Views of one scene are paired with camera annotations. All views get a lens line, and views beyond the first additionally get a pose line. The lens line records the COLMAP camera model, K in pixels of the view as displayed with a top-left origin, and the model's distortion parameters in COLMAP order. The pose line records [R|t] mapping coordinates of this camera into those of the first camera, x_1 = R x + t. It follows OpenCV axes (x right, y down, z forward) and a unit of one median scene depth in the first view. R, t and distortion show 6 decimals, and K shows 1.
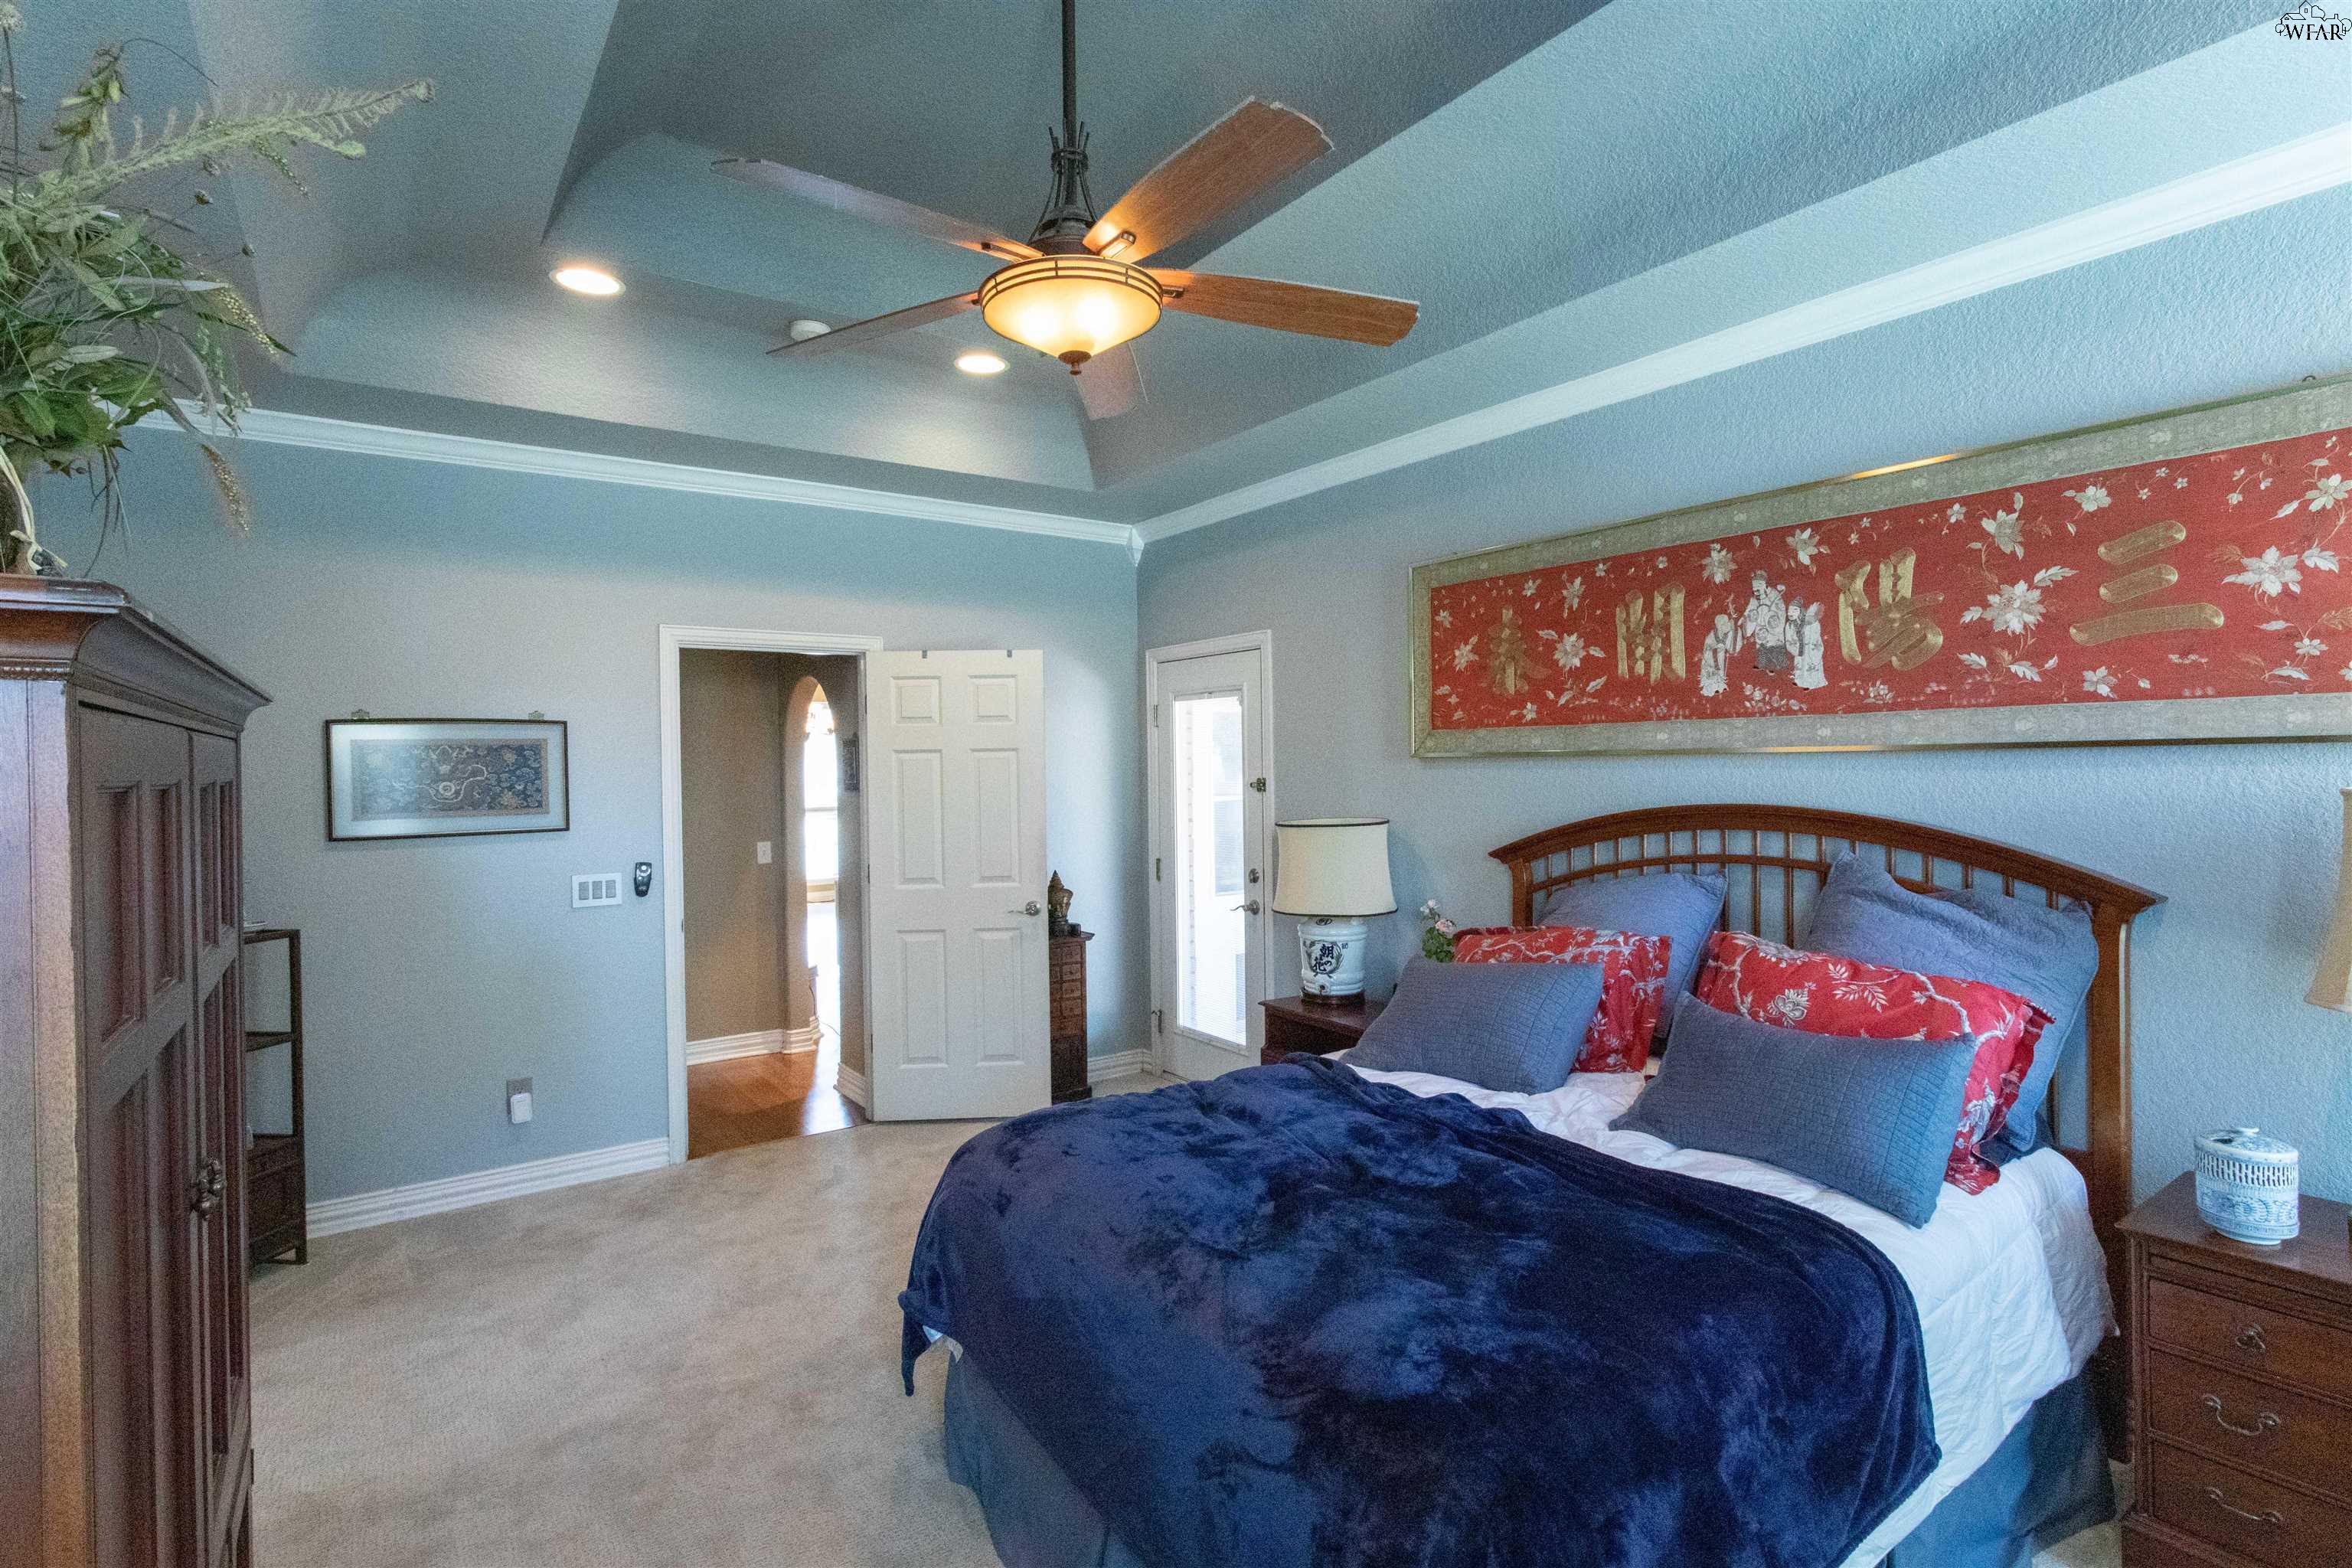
lens RADIAL K [[1134.9, 0, 1175.1], [0, 1134.9, 768.4], [0, 0, 1]] dist [0.001407, 0.000923]
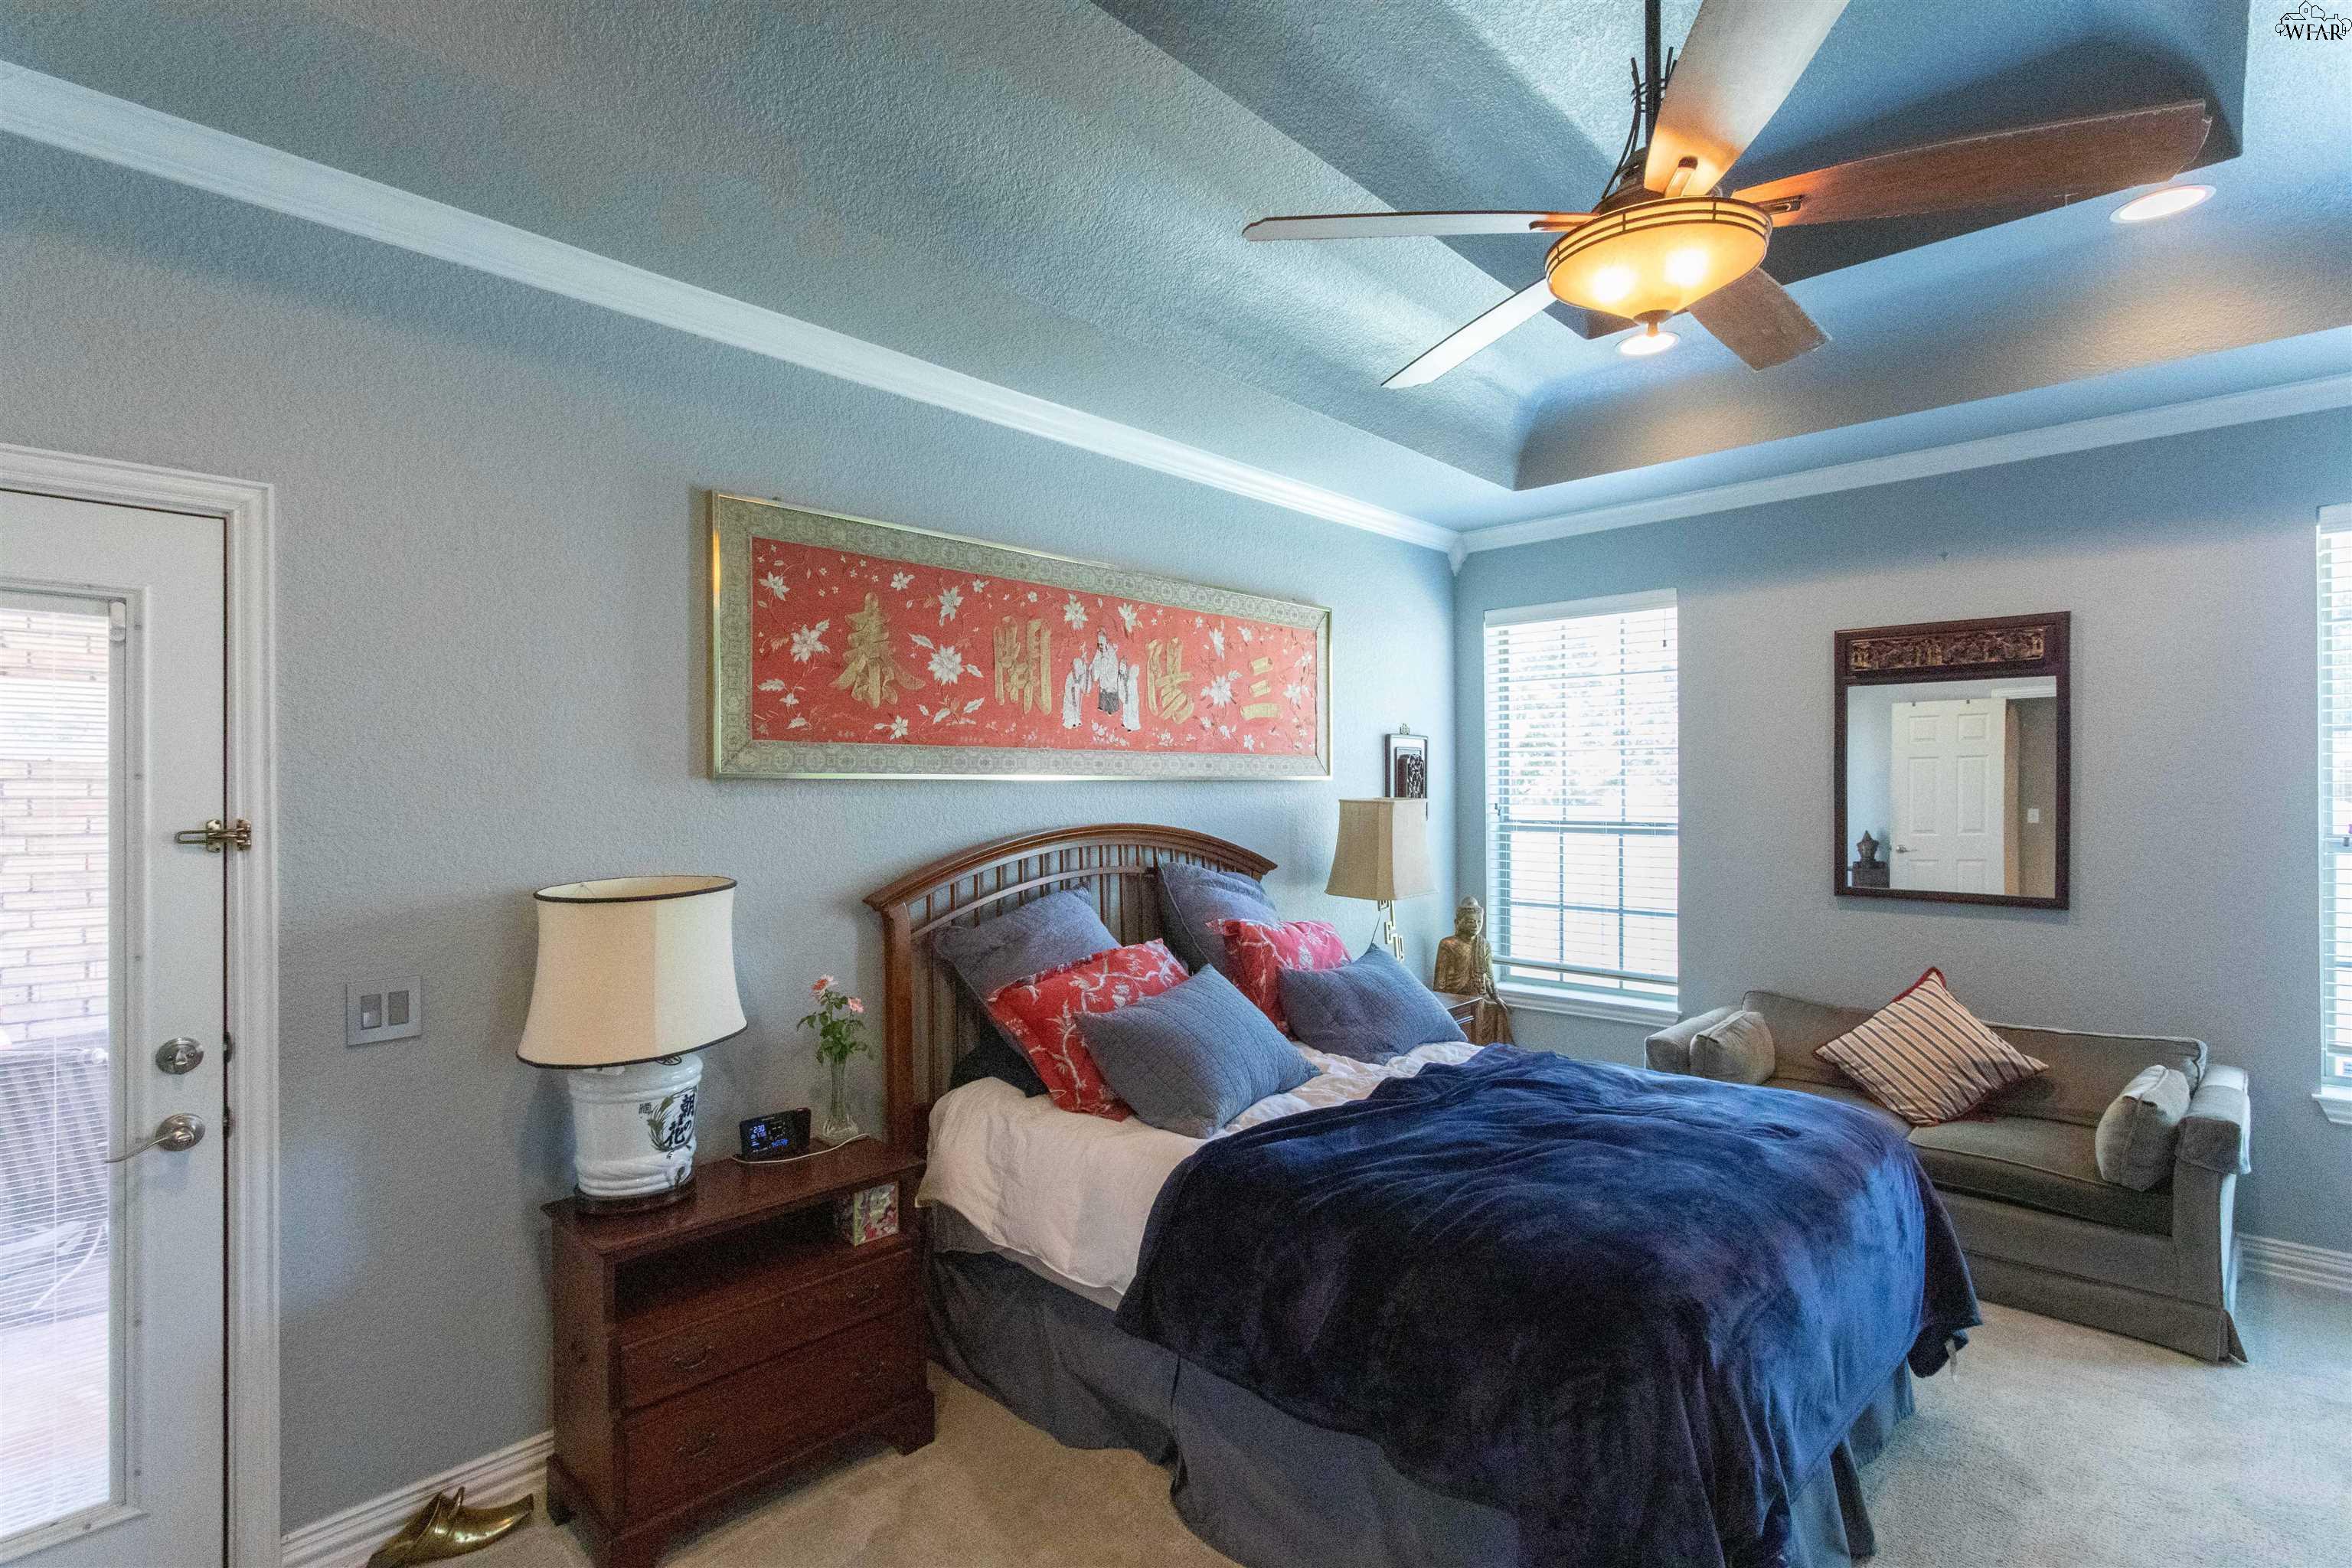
lens RADIAL K [[1134.9, 0, 1175.1], [0, 1134.9, 768.4], [0, 0, 1]] dist [0.001407, 0.000923]
pose [[-0.206849, 0.023240, 0.978097, -0.581970], [0.006362, 0.999729, -0.022409, 0.000973], [-0.978352, 0.001588, -0.206941, 1.022591]]
